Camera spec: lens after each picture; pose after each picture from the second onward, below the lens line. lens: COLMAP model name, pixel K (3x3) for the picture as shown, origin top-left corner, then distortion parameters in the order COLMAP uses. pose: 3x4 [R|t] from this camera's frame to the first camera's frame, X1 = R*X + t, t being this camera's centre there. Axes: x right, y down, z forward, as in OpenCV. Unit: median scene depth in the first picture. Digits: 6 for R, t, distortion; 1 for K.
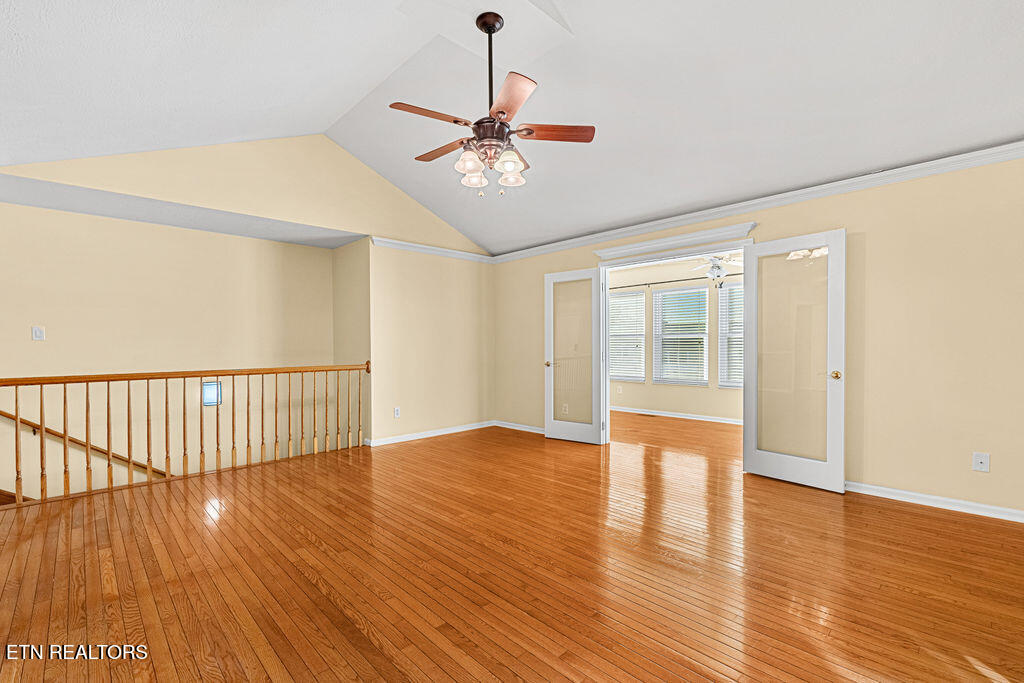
lens RADIAL K [[452.3, 0, 512.9], [0, 452.3, 343.4], [0, 0, 1]] dist [-0.002736, -0.000245]
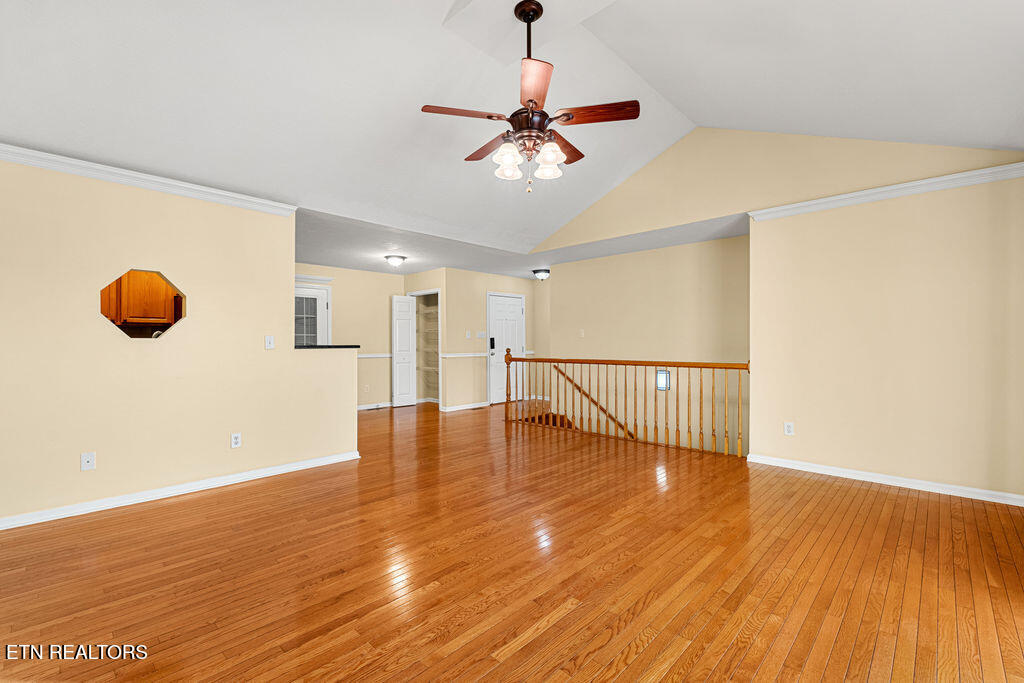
lens RADIAL K [[452.3, 0, 510.2], [0, 452.3, 338.6], [0, 0, 1]] dist [-0.002736, -0.000245]
pose [[0.037616, -0.000390, -0.999292, 0.552430], [0.005269, 0.999986, -0.000192, -0.003906], [0.999278, -0.005258, 0.037618, 0.557300]]
